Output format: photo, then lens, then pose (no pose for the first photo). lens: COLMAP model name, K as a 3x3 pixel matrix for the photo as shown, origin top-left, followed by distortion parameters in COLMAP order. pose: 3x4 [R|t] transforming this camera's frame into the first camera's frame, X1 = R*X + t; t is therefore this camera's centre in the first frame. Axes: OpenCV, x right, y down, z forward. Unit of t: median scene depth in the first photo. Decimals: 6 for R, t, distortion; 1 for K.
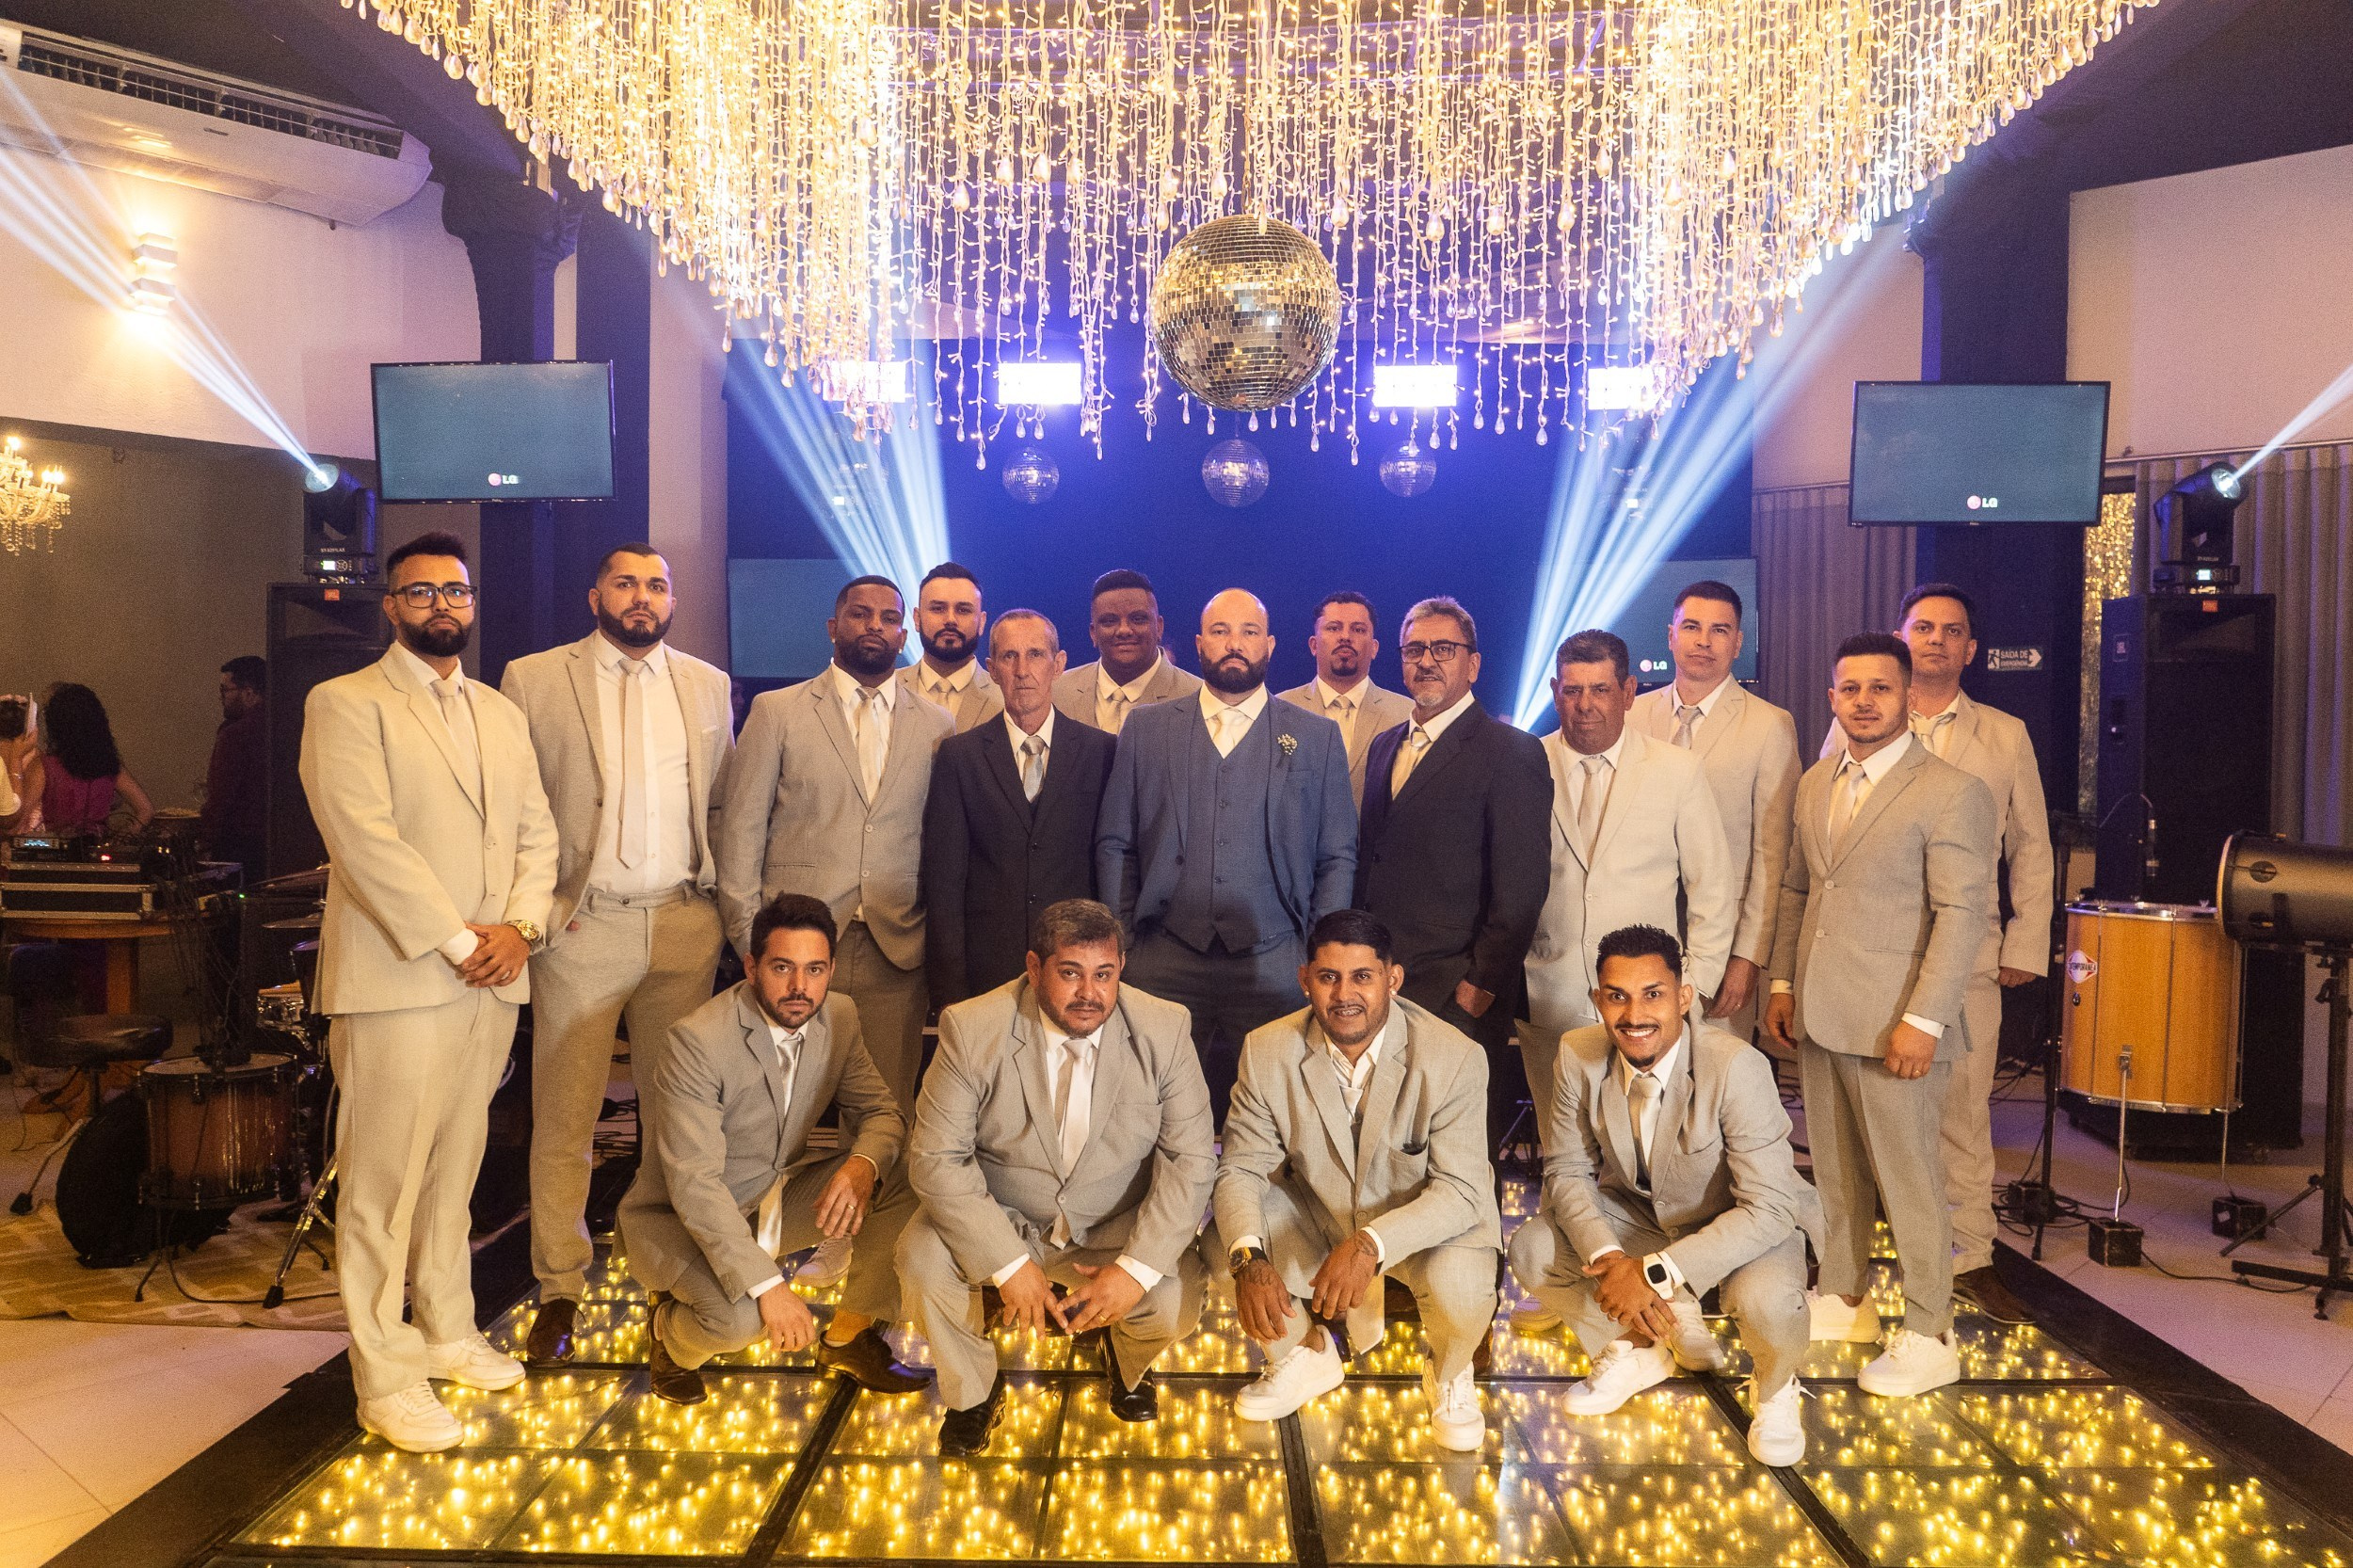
lens RADIAL K [[1788.2, 0, 1176.5], [0, 1788.2, 784.0], [0, 0, 1]] dist [-0.005762, -0.010346]
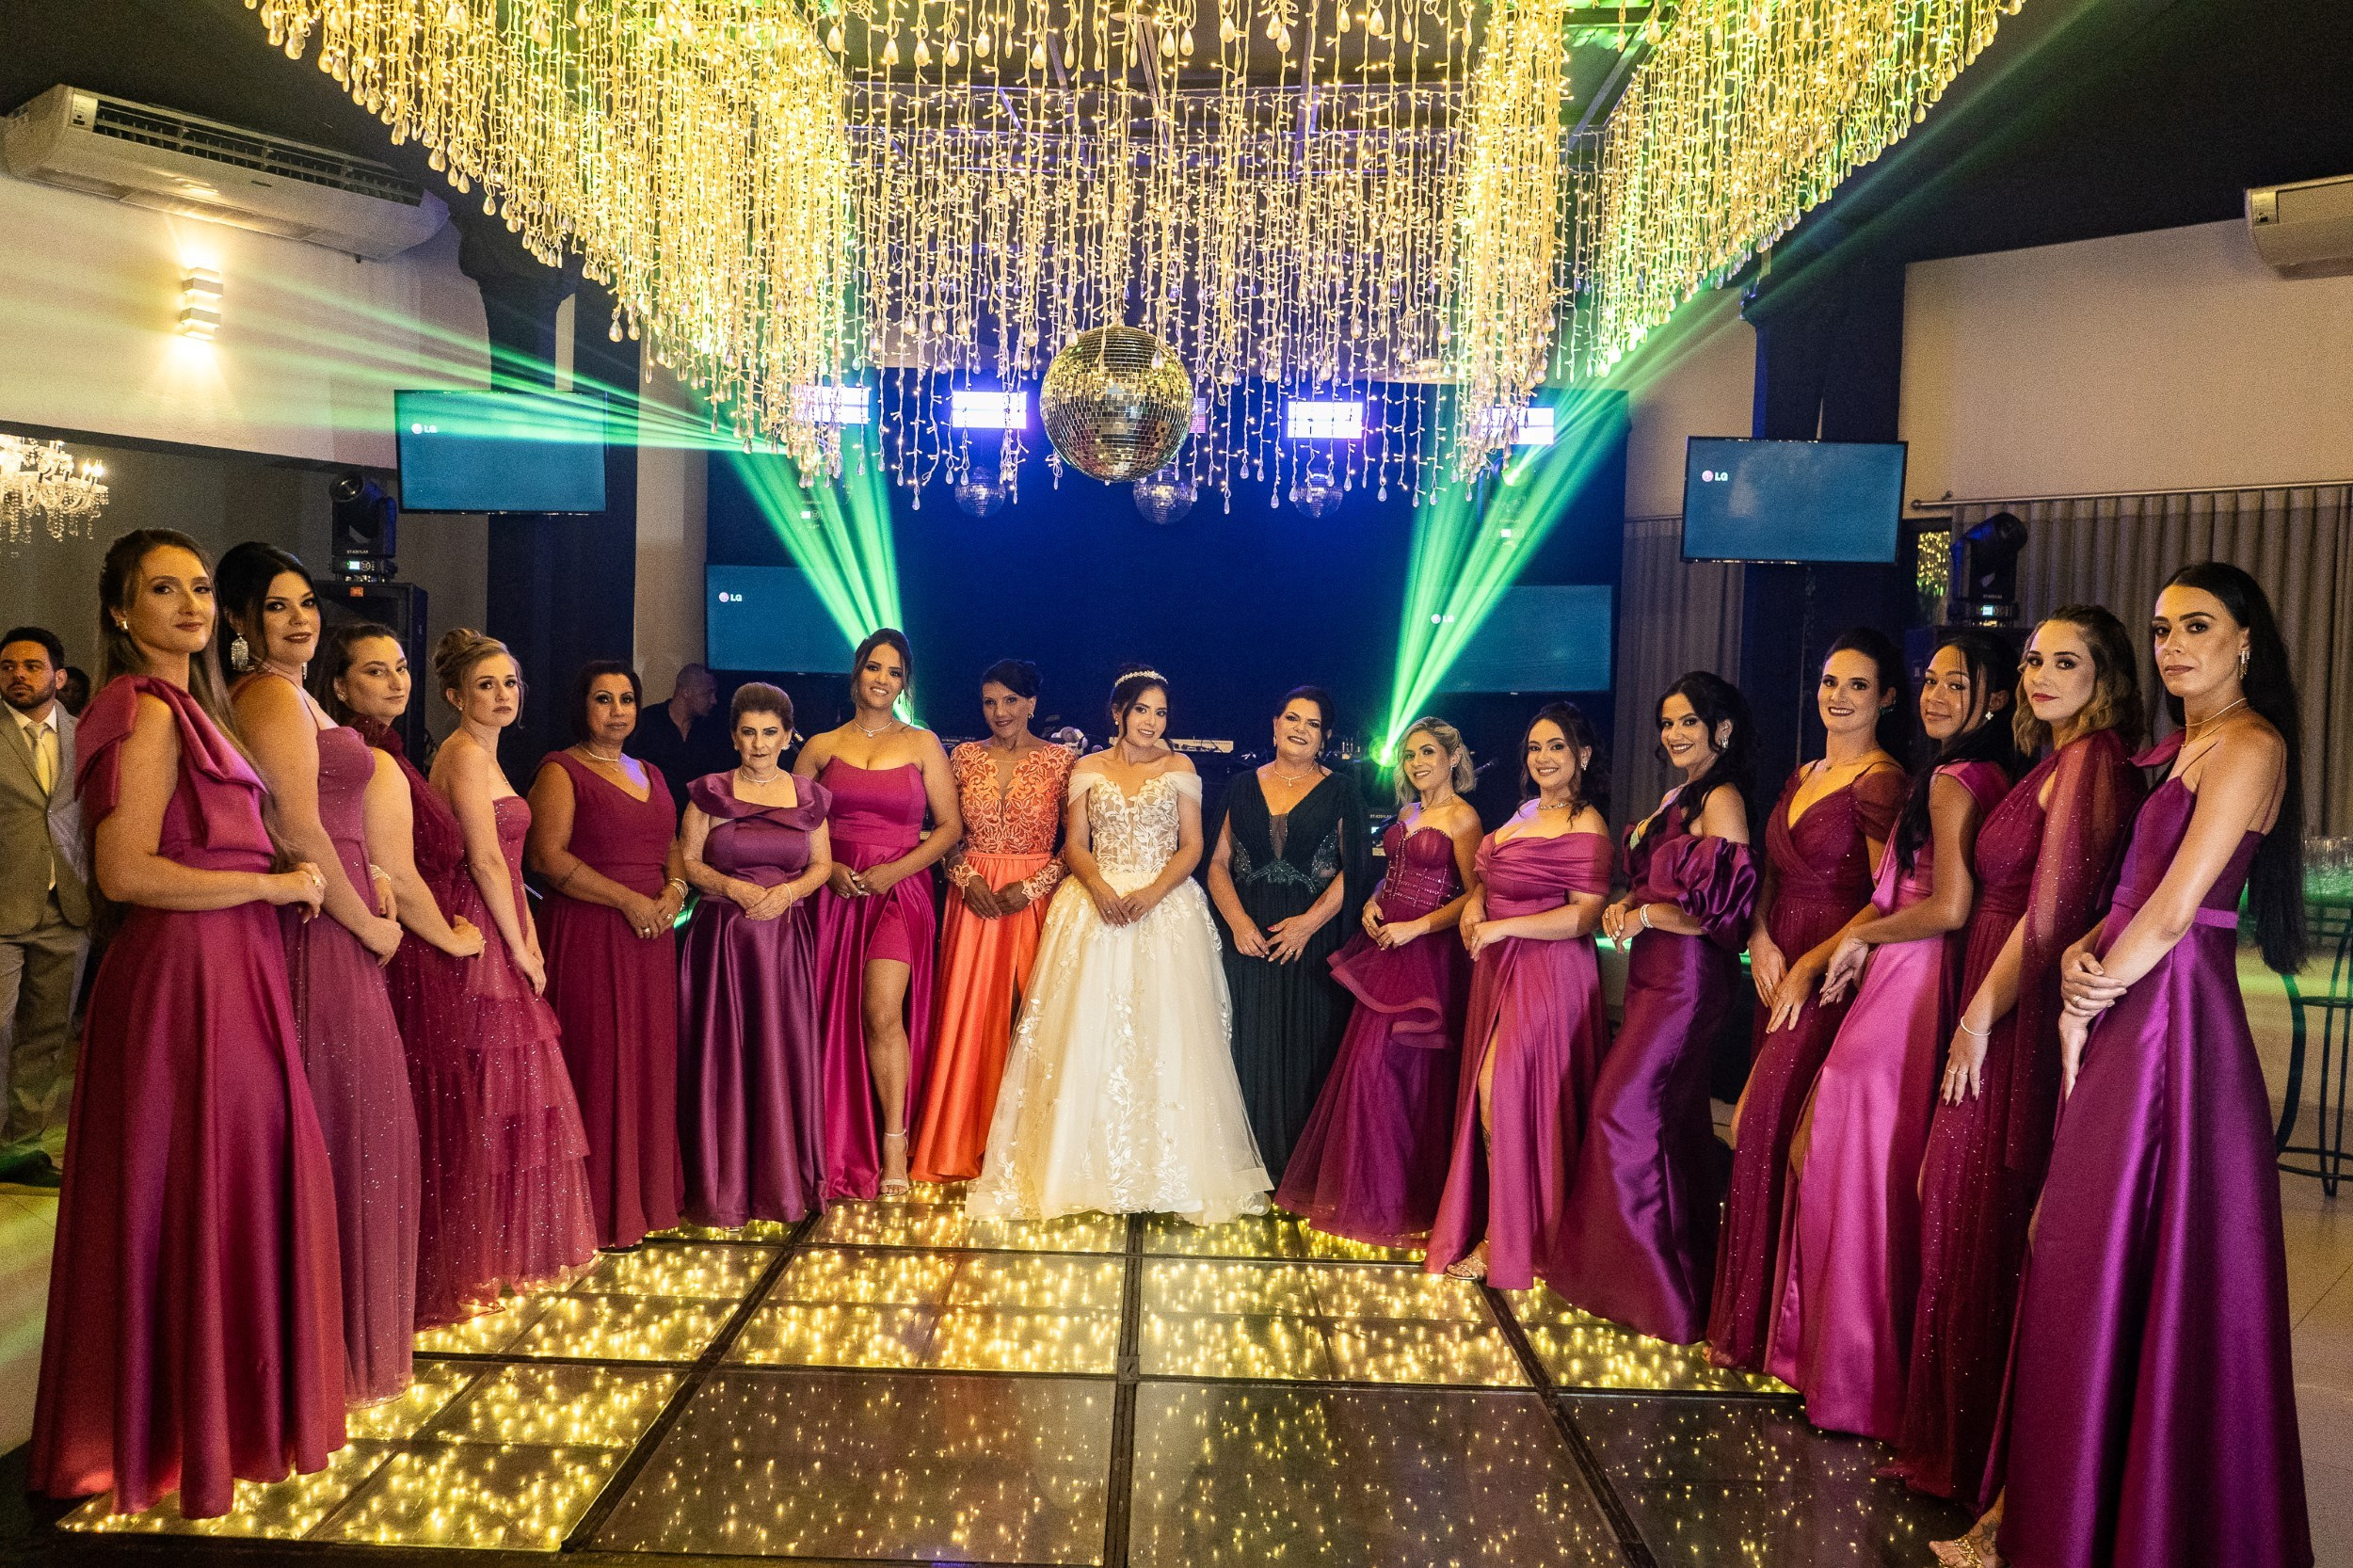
lens RADIAL K [[1788.2, 0, 1176.5], [0, 1788.2, 784.0], [0, 0, 1]] dist [-0.005762, -0.010346]
pose [[0.999728, 0.020944, 0.010229, 0.076635], [-0.021063, 0.999710, 0.011636, -0.013531], [-0.009982, -0.011849, 0.999880, -0.271977]]
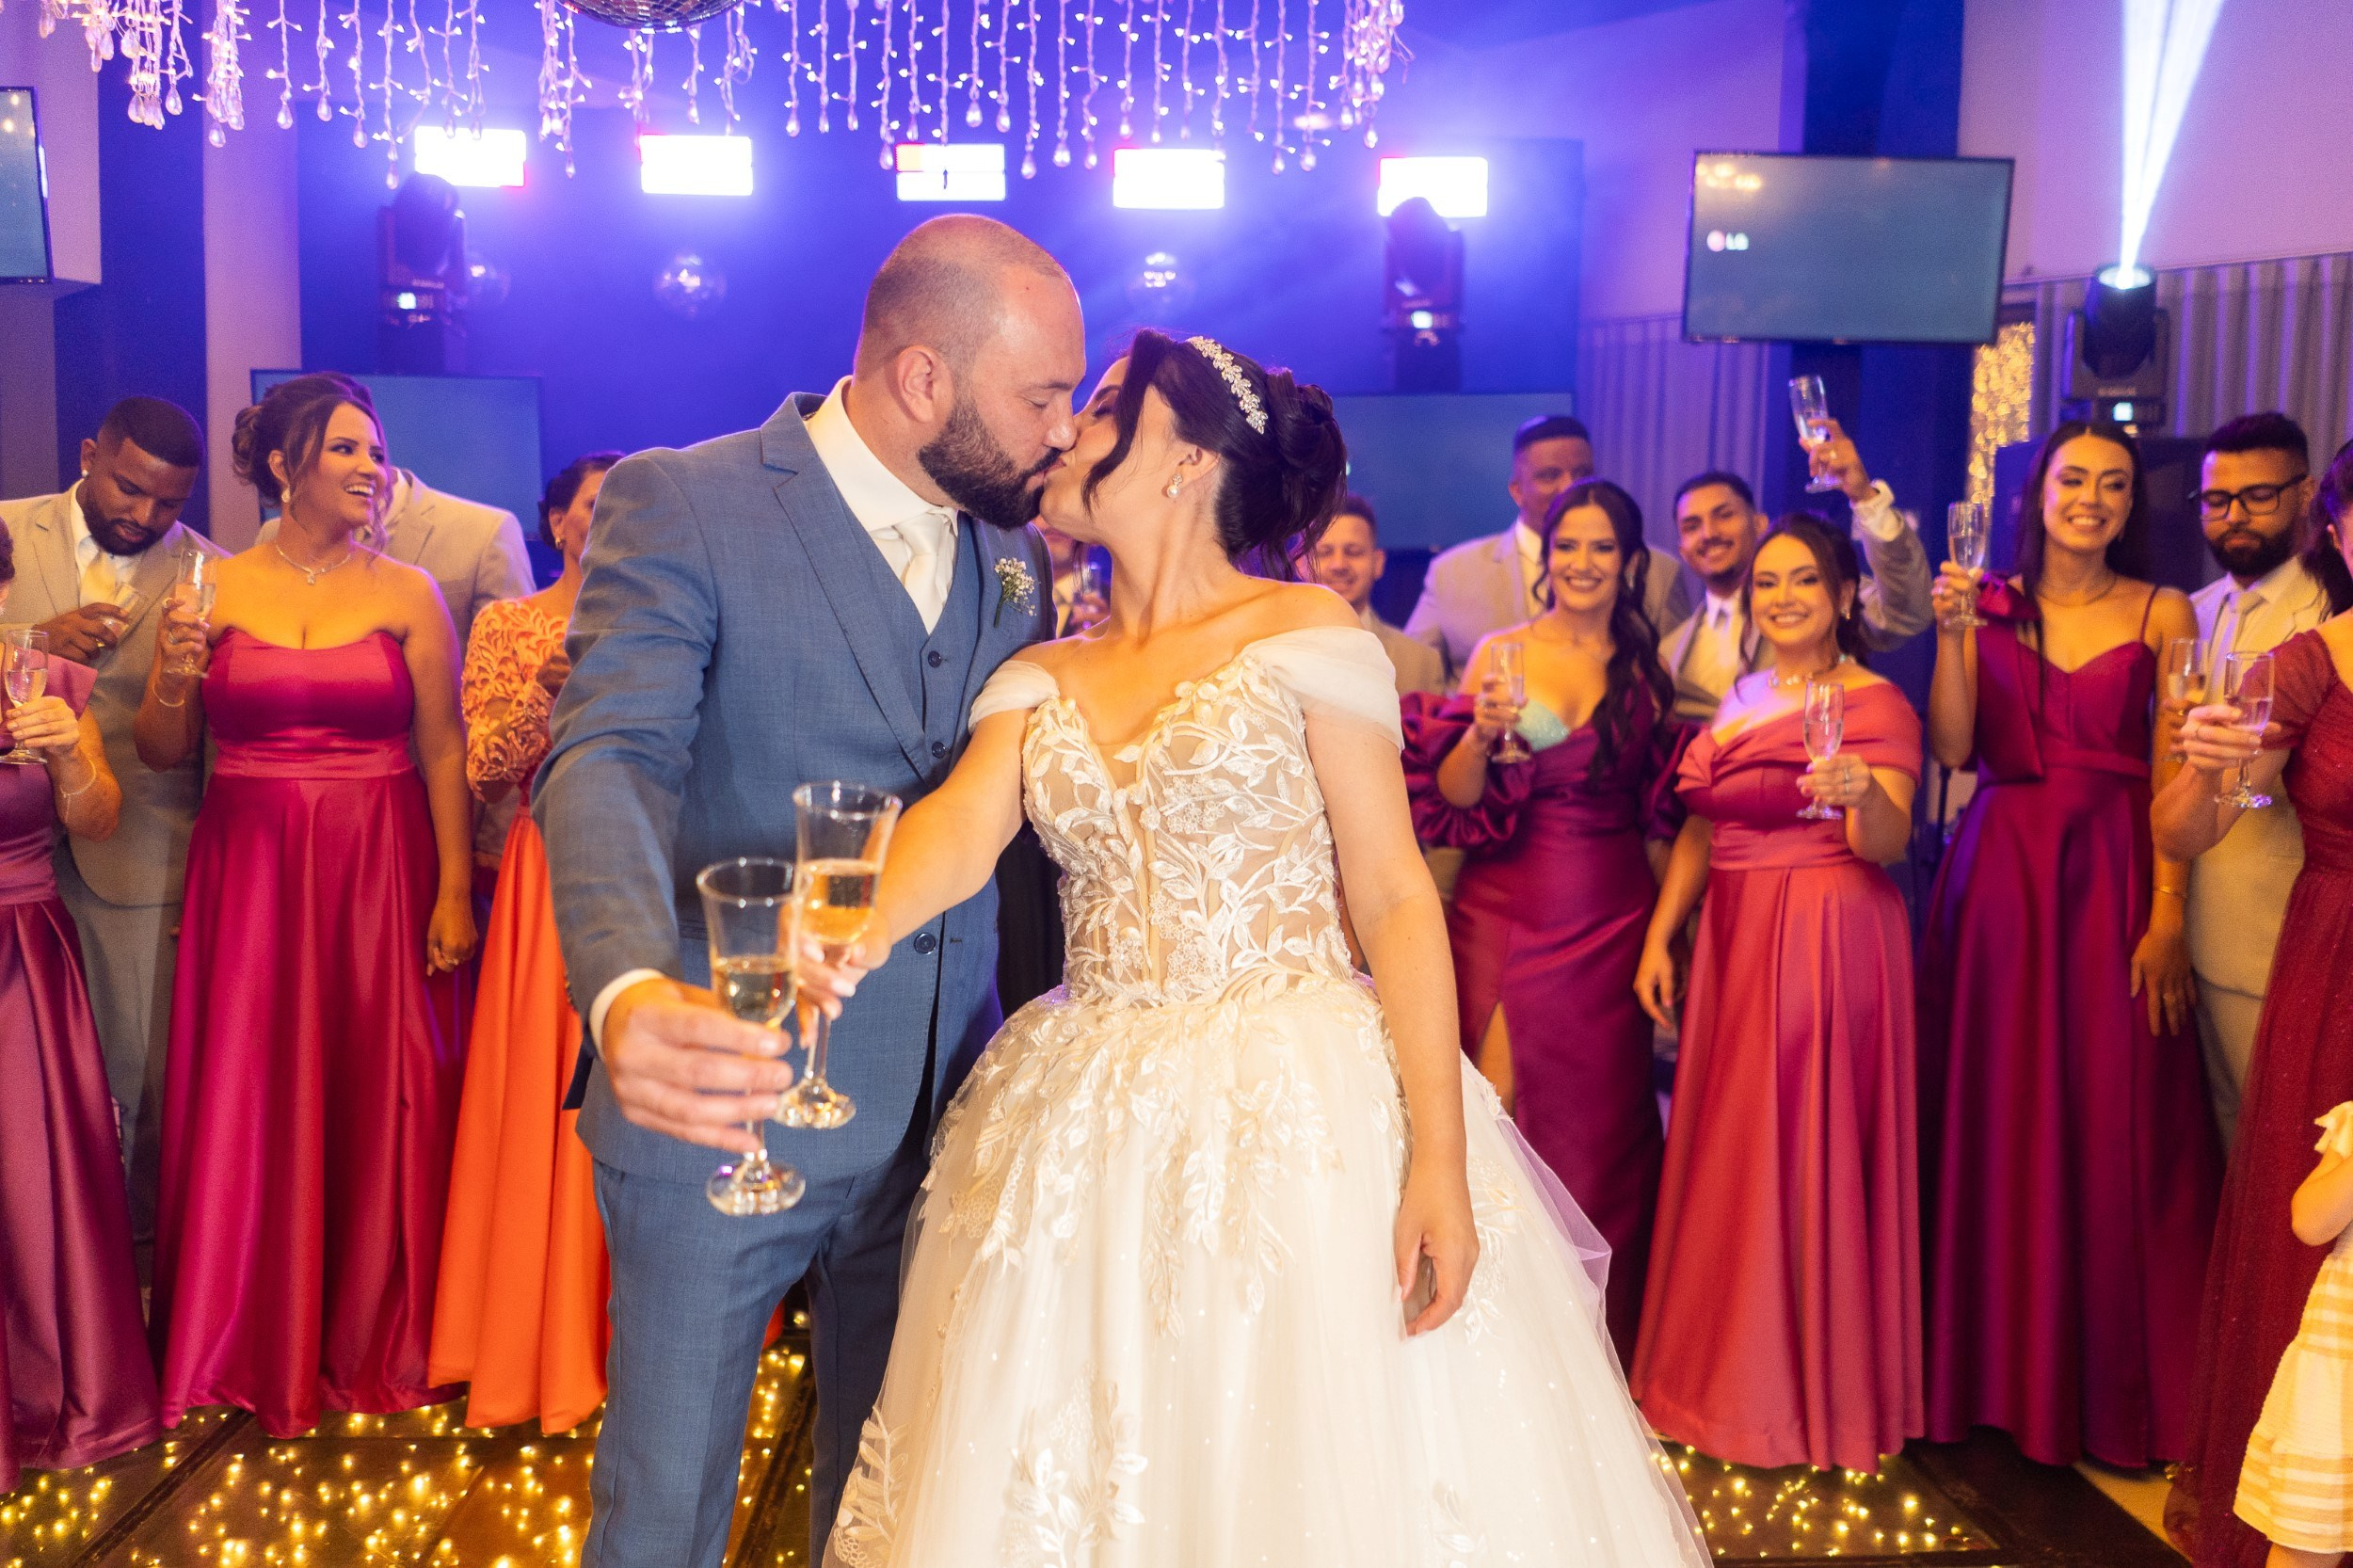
lens RADIAL K [[1788.2, 0, 1176.5], [0, 1788.2, 784.0], [0, 0, 1]] dist [-0.005762, -0.010346]
pose [[0.997955, 0.001767, 0.063903, 0.193211], [-0.005357, 0.998413, 0.056056, 0.009830], [-0.063702, -0.056284, 0.996381, 0.411671]]
